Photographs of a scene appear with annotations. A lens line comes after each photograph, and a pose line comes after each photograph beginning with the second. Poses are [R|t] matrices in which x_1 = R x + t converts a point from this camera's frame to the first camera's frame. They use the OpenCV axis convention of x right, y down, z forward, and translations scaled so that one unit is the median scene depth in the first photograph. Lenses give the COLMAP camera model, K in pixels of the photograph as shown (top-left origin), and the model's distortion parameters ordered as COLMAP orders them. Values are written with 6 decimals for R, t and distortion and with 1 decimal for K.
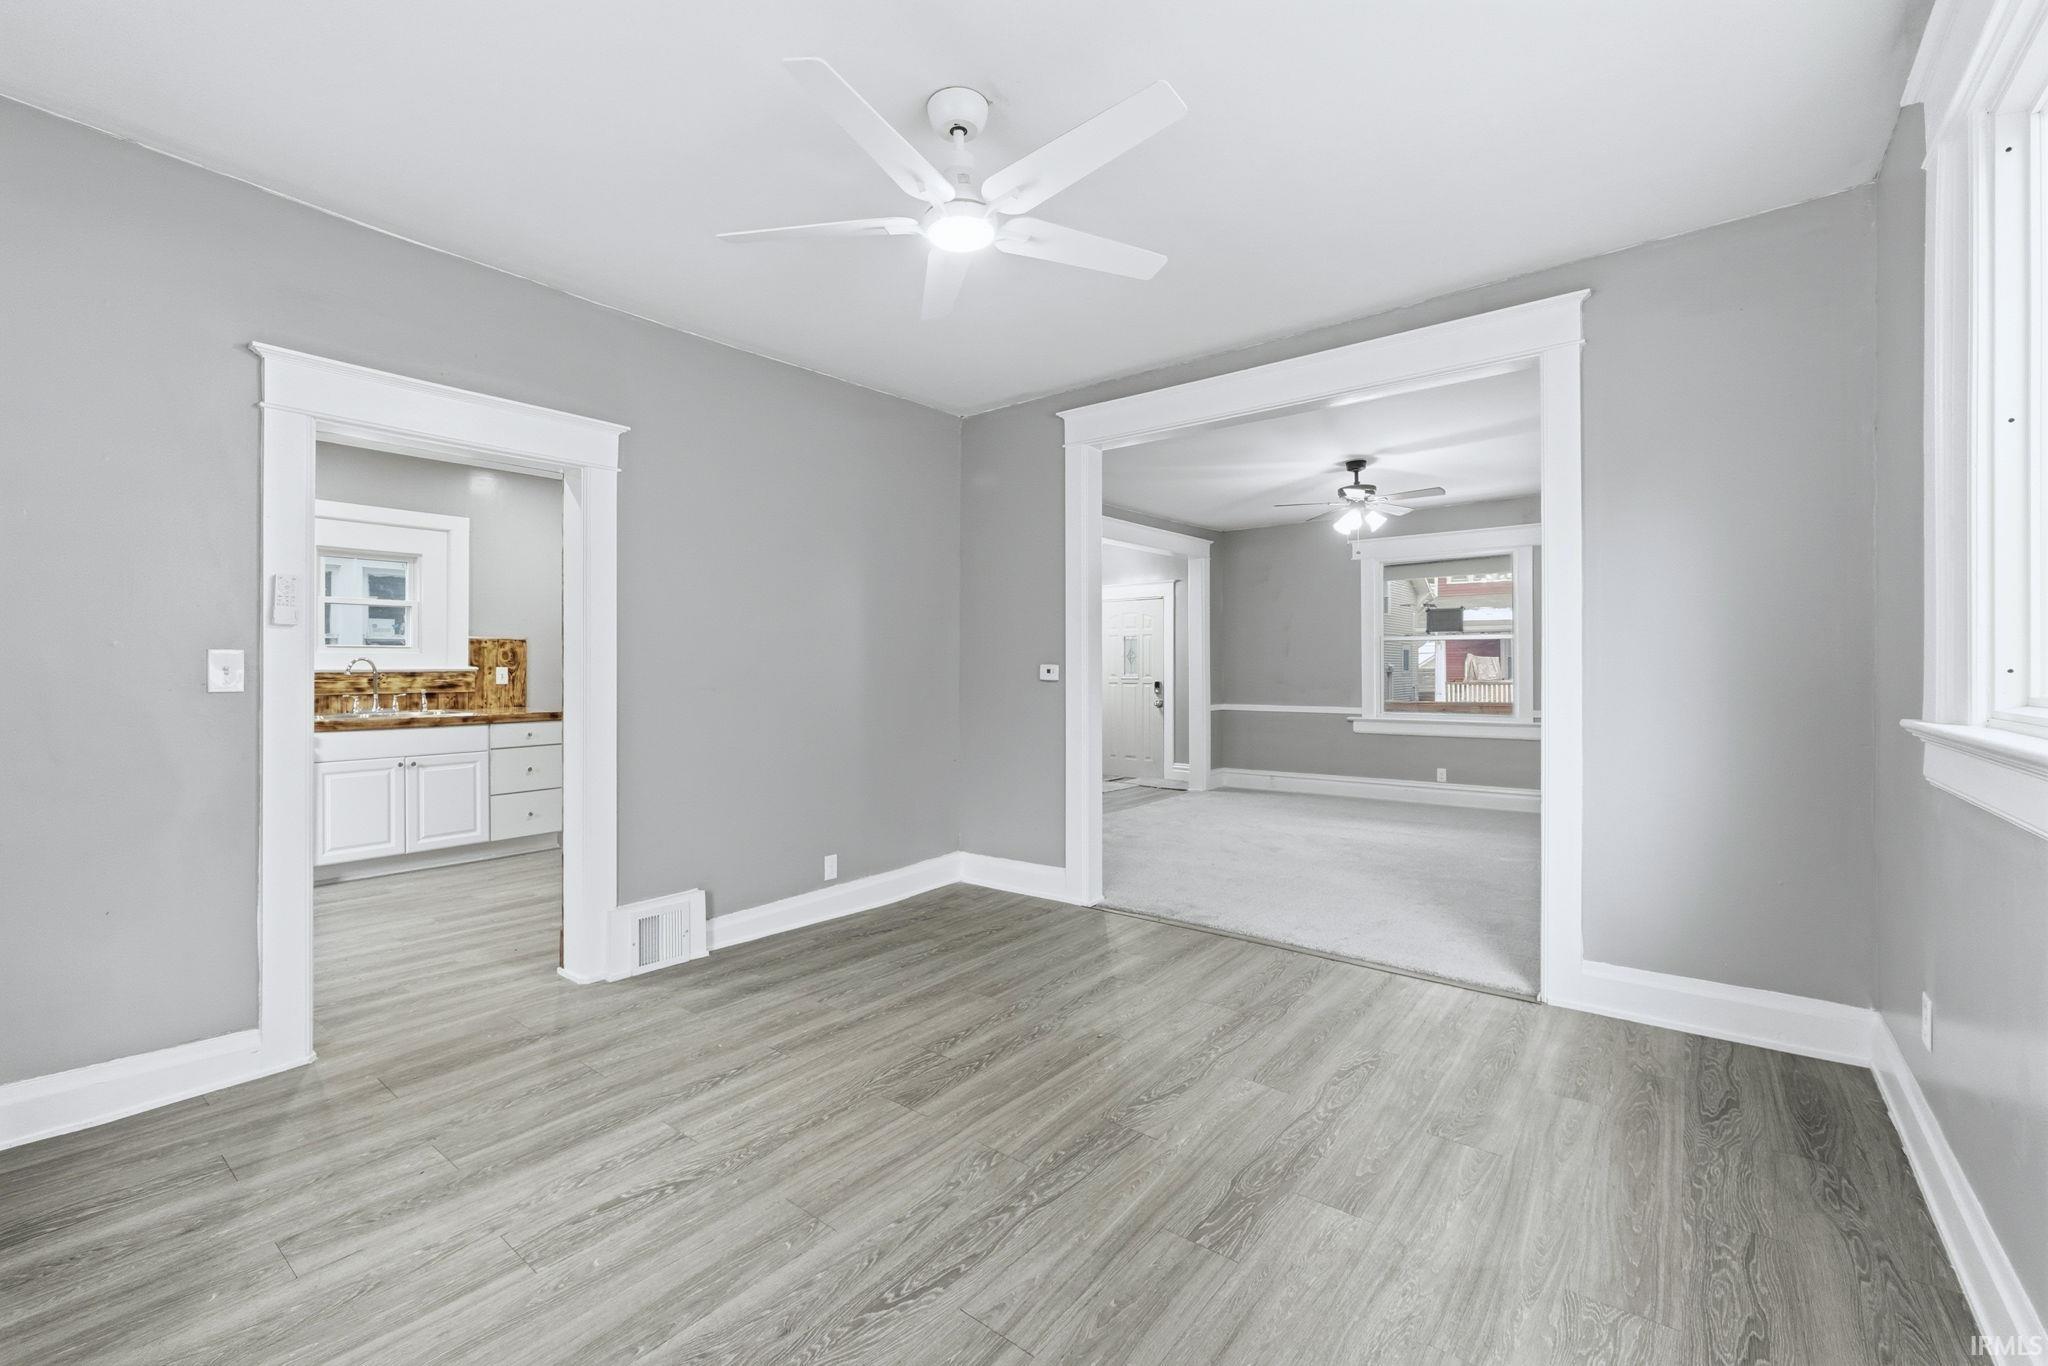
lens RADIAL K [[872.2, 0, 1029.9], [0, 872.2, 671.1], [0, 0, 1]] dist [0.000753, 0.000150]
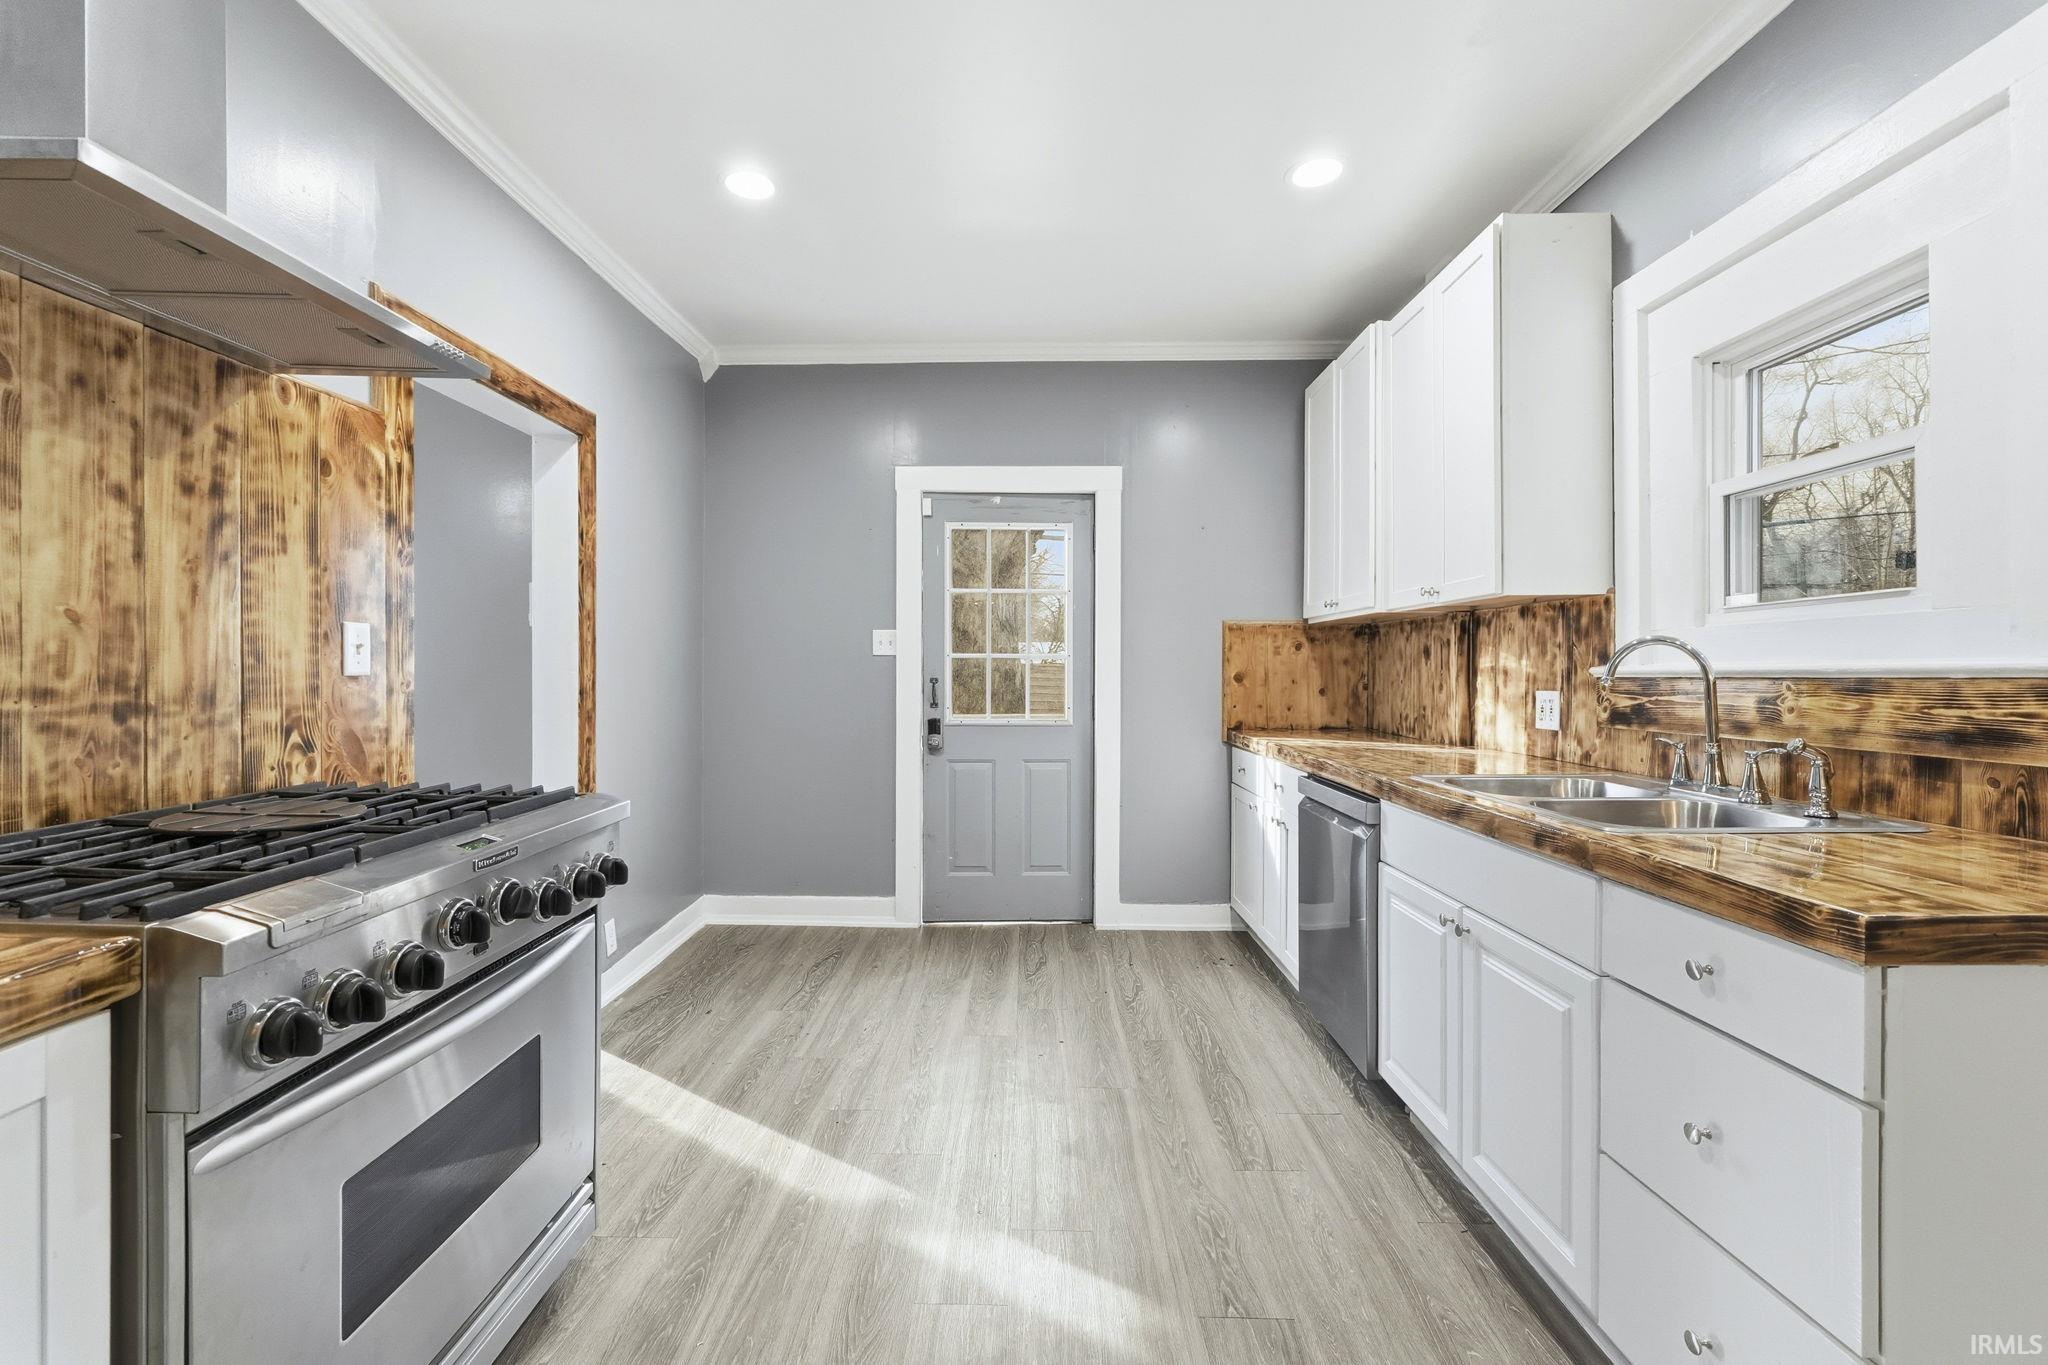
lens RADIAL K [[867.9, 0, 1005.5], [0, 867.9, 673.0], [0, 0, 1]] dist [-0.003073, 0.000345]
pose [[-0.806750, -0.000660, -0.590892, -0.298227], [-0.002777, 0.999993, 0.002674, -0.000617], [0.590886, 0.003798, -0.806746, 1.026617]]
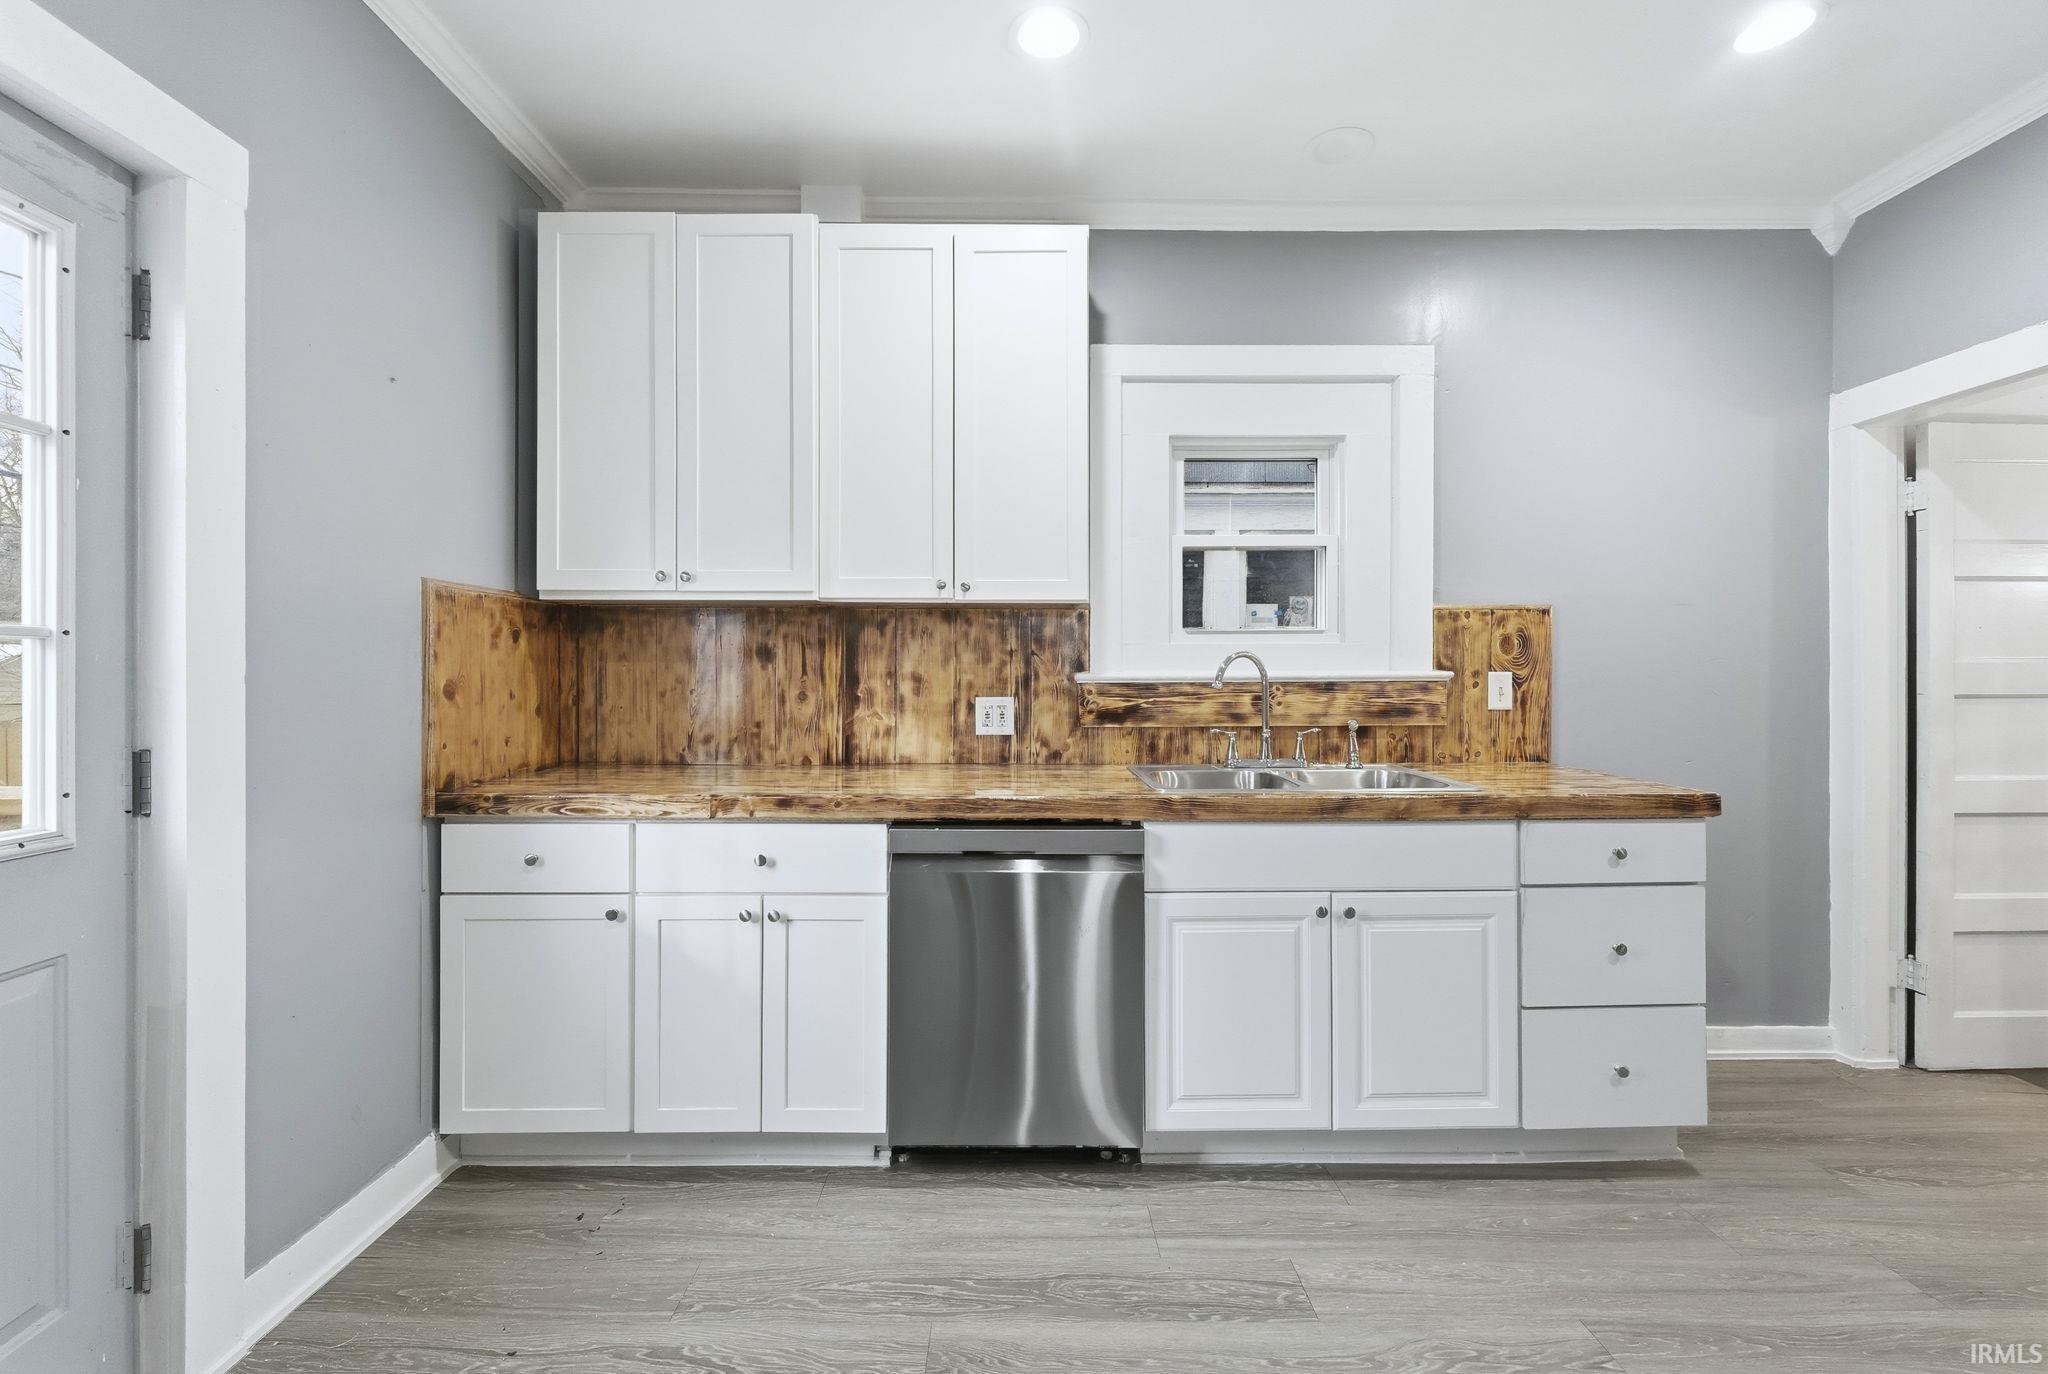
lens RADIAL K [[867.9, 0, 1005.5], [0, 867.9, 677.5], [0, 0, 1]] dist [-0.003073, 0.000345]
pose [[0.612397, -0.000418, -0.790550, -0.426254], [-0.000453, 1.000000, -0.000880, -0.000792], [0.790550, 0.000897, 0.612396, 0.550780]]
